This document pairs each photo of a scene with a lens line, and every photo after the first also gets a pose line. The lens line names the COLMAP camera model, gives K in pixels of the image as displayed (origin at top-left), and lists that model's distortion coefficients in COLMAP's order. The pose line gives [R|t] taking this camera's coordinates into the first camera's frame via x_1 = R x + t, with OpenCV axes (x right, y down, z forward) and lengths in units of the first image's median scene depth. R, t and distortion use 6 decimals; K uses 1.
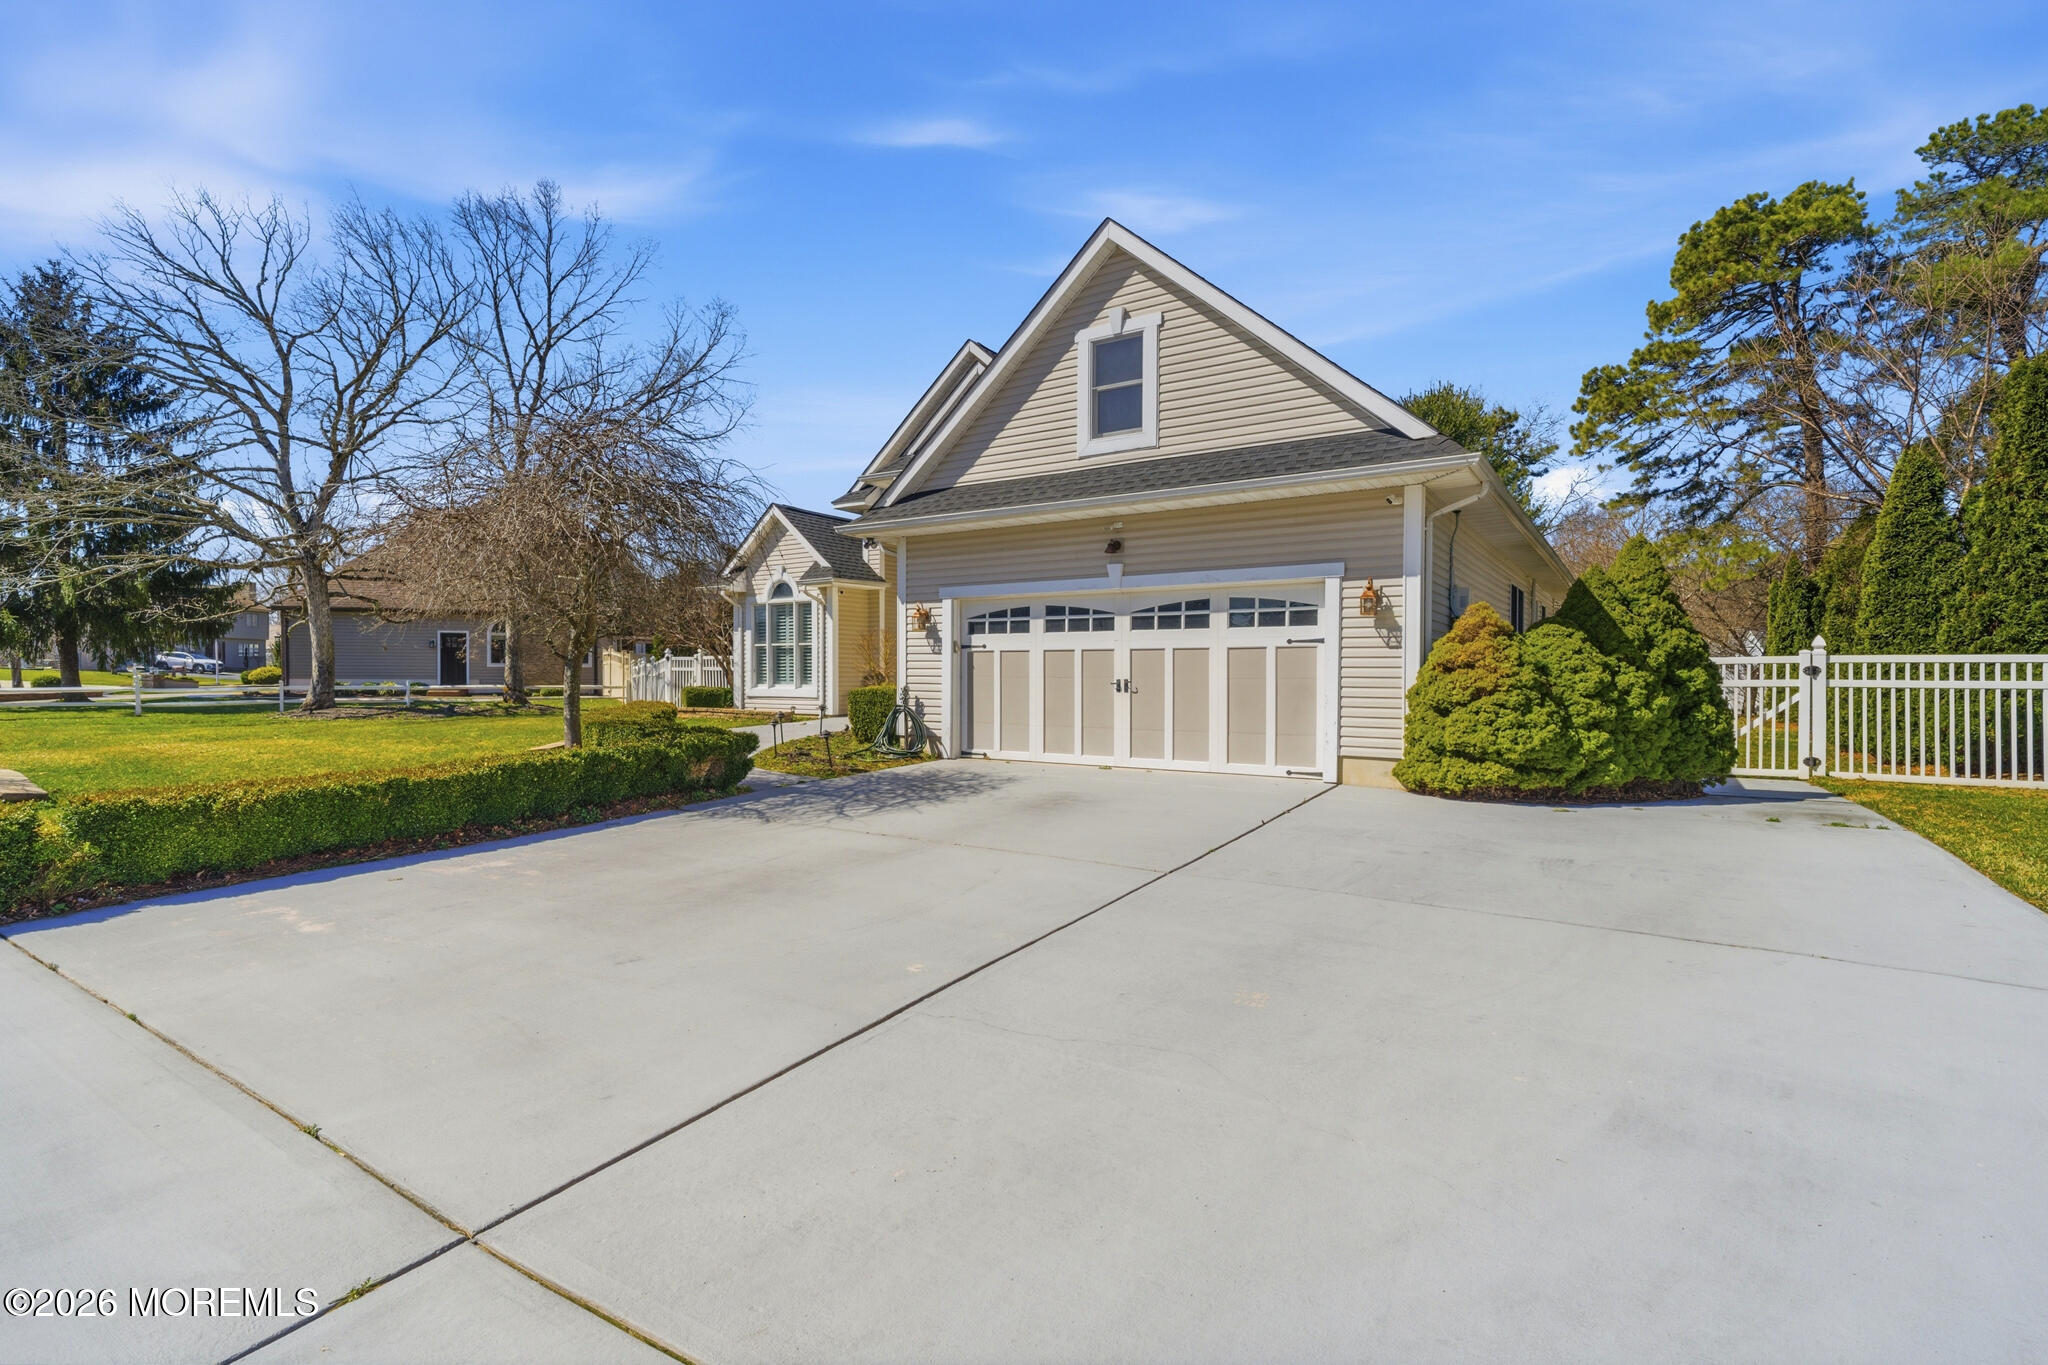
lens RADIAL K [[955.4, 0, 1018.2], [0, 955.4, 676.4], [0, 0, 1]] dist [0.005215, -0.002997]
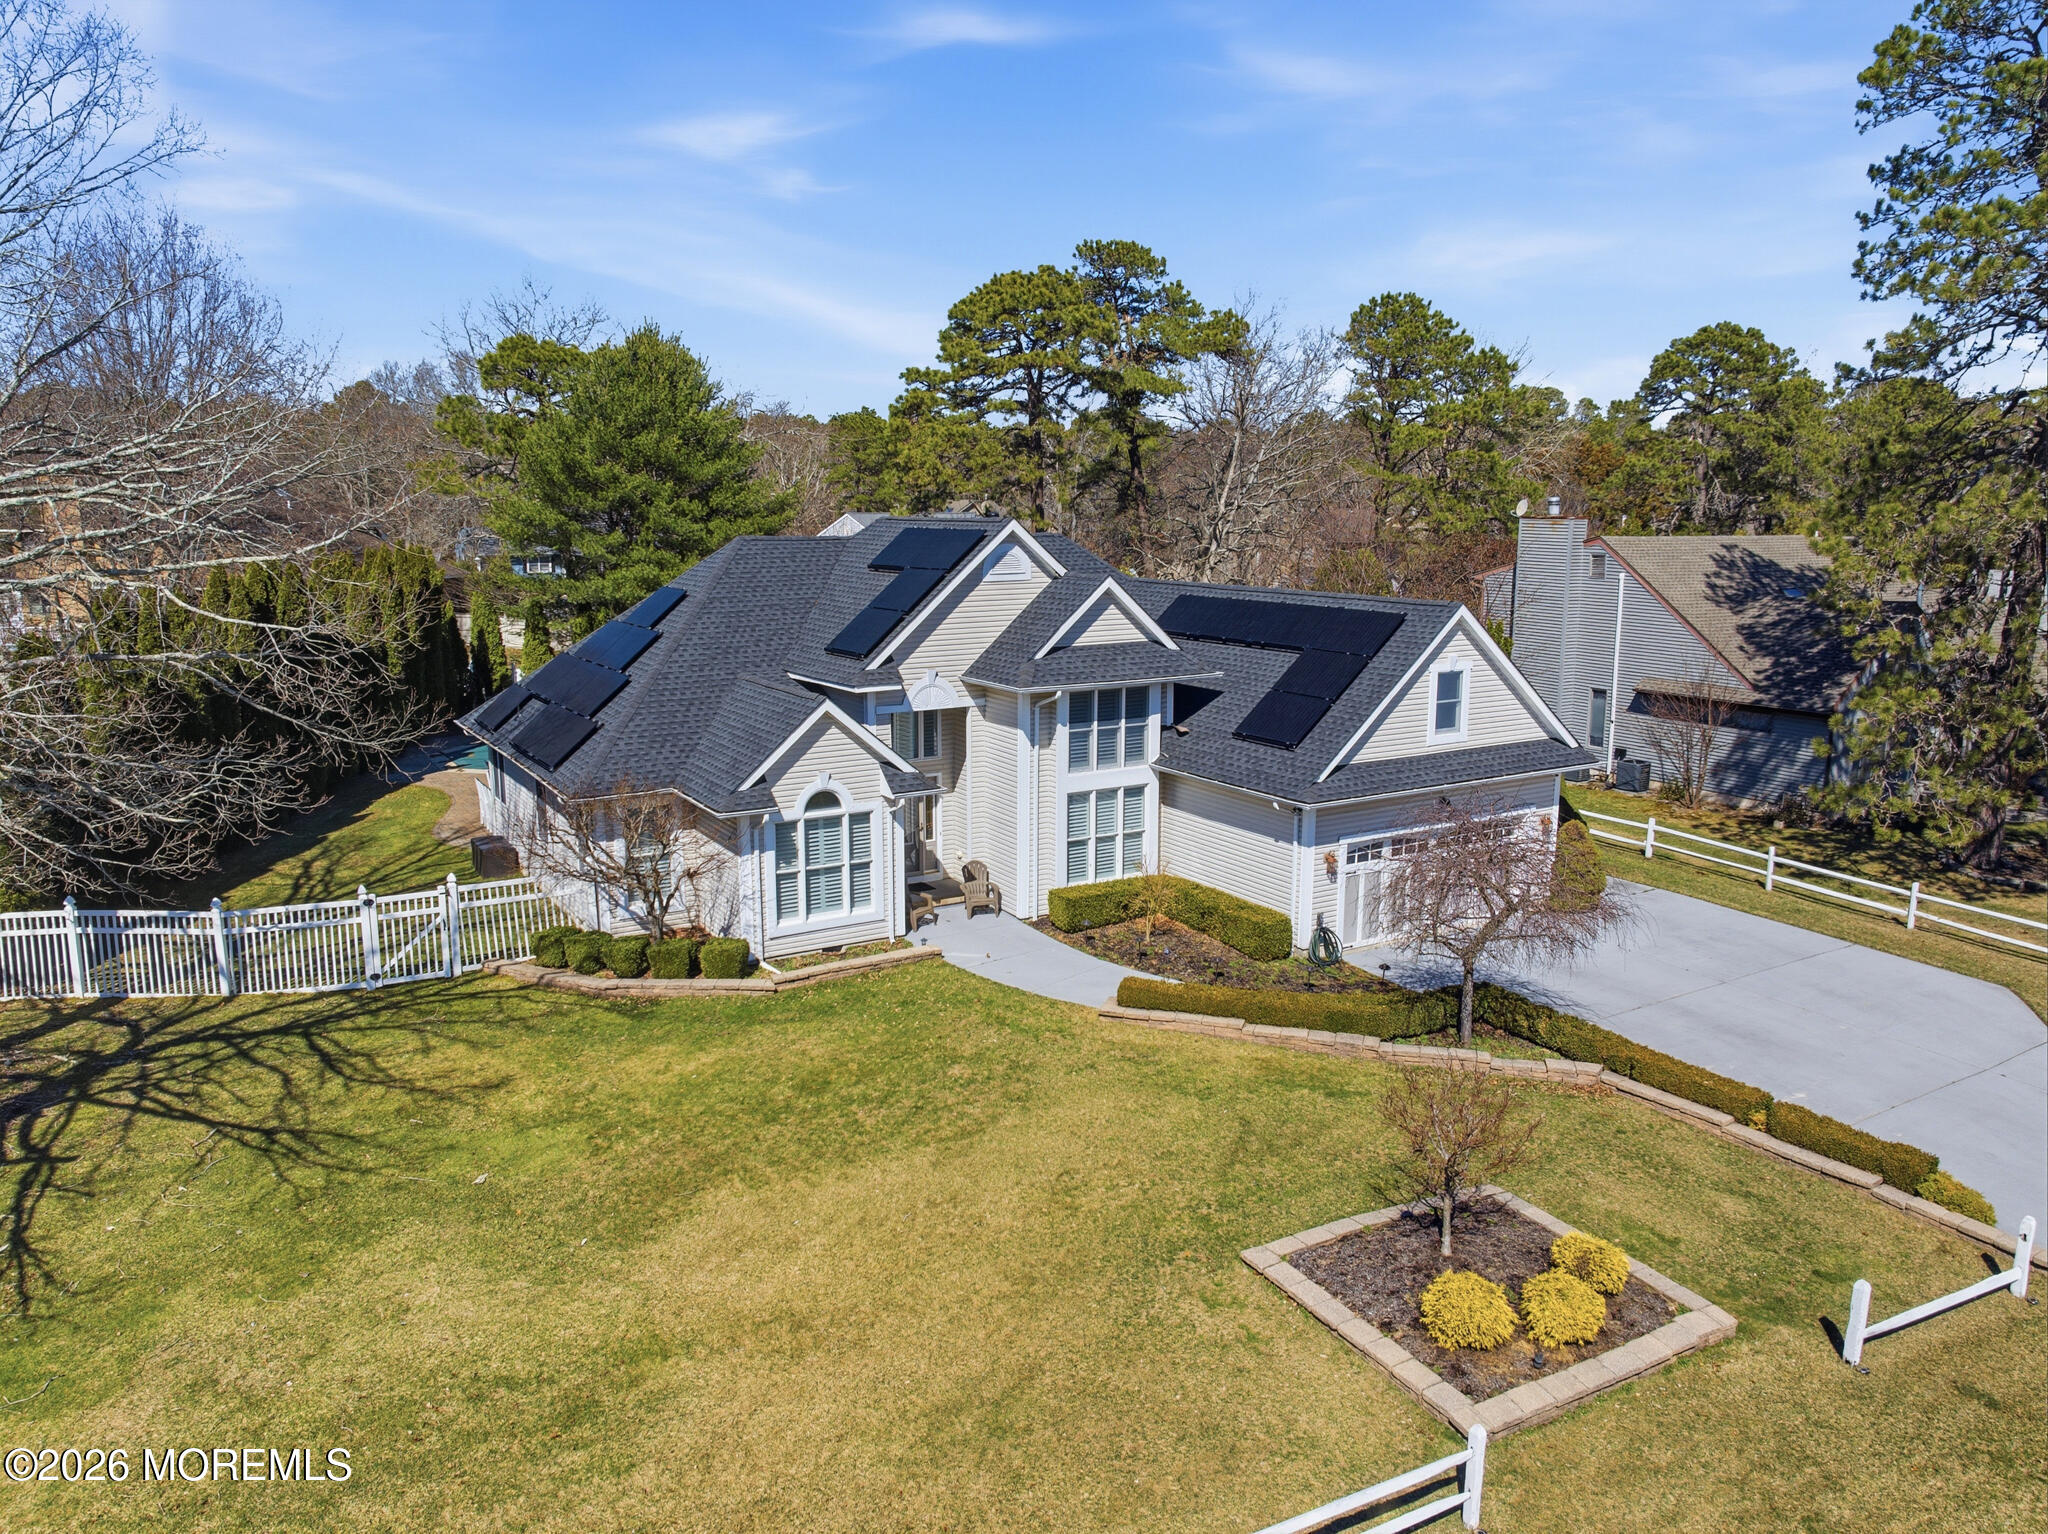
lens RADIAL K [[1457.2, 0, 1009.1], [0, 1457.2, 757.6], [0, 0, 1]] dist [-0.030323, -0.009743]
pose [[0.428572, -0.159164, 0.889378, -2.230444], [0.001557, 0.984490, 0.175435, -0.599439], [-0.903506, -0.073802, 0.422172, 0.597020]]
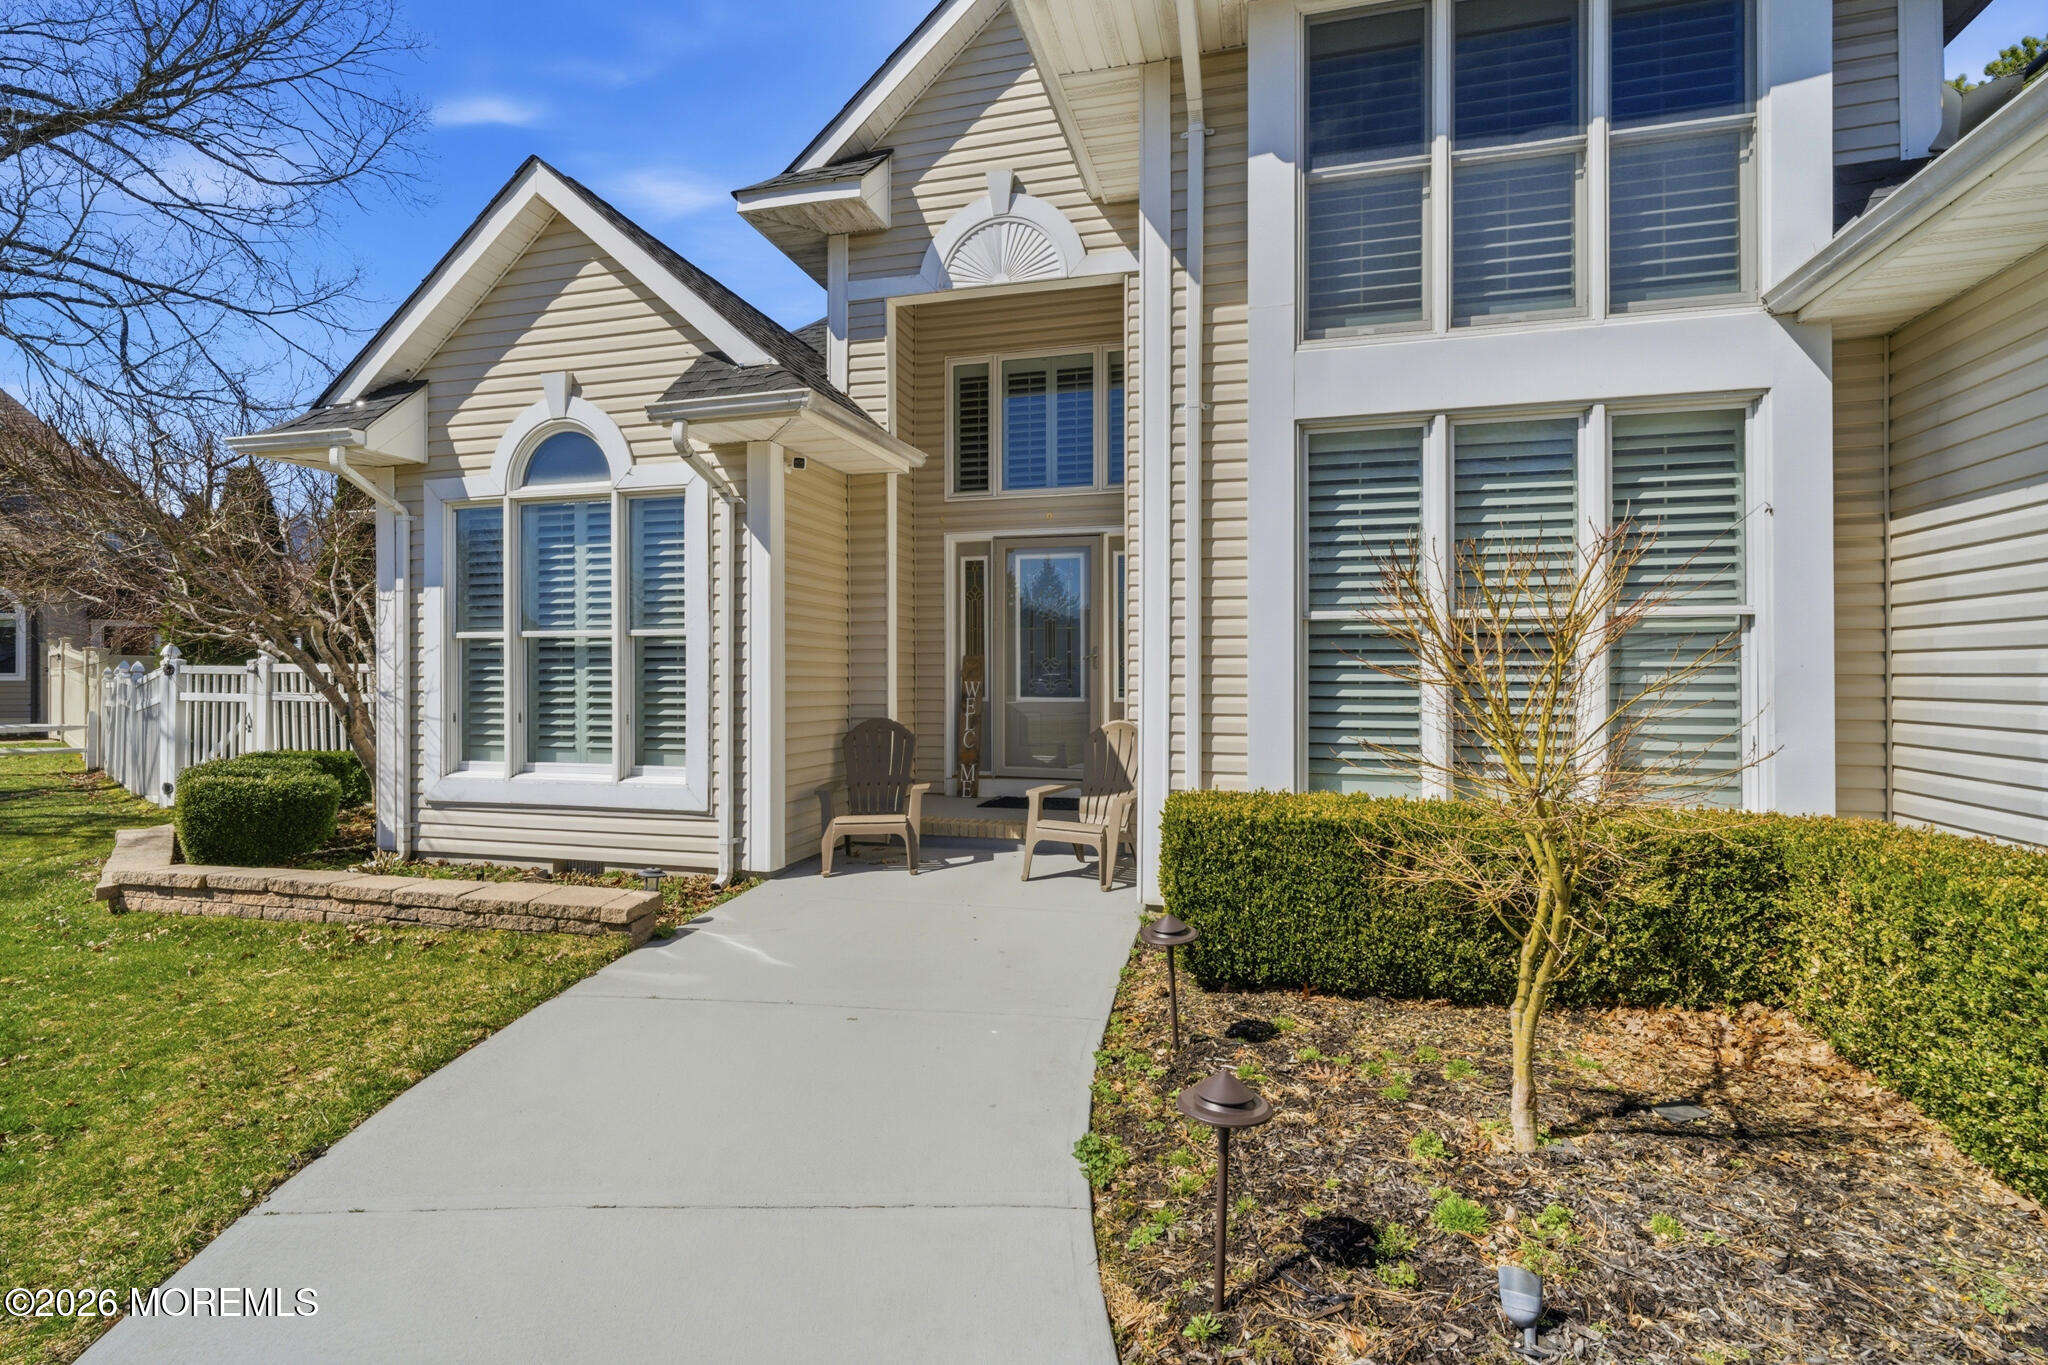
lens RADIAL K [[955.4, 0, 1034.5], [0, 955.4, 673.7], [0, 0, 1]] dist [0.005215, -0.002997]
pose [[0.946237, 0.003199, 0.323460, -0.357386], [-0.001166, 0.999978, -0.006479, -0.032415], [-0.323473, 0.005754, 0.946220, 1.160502]]
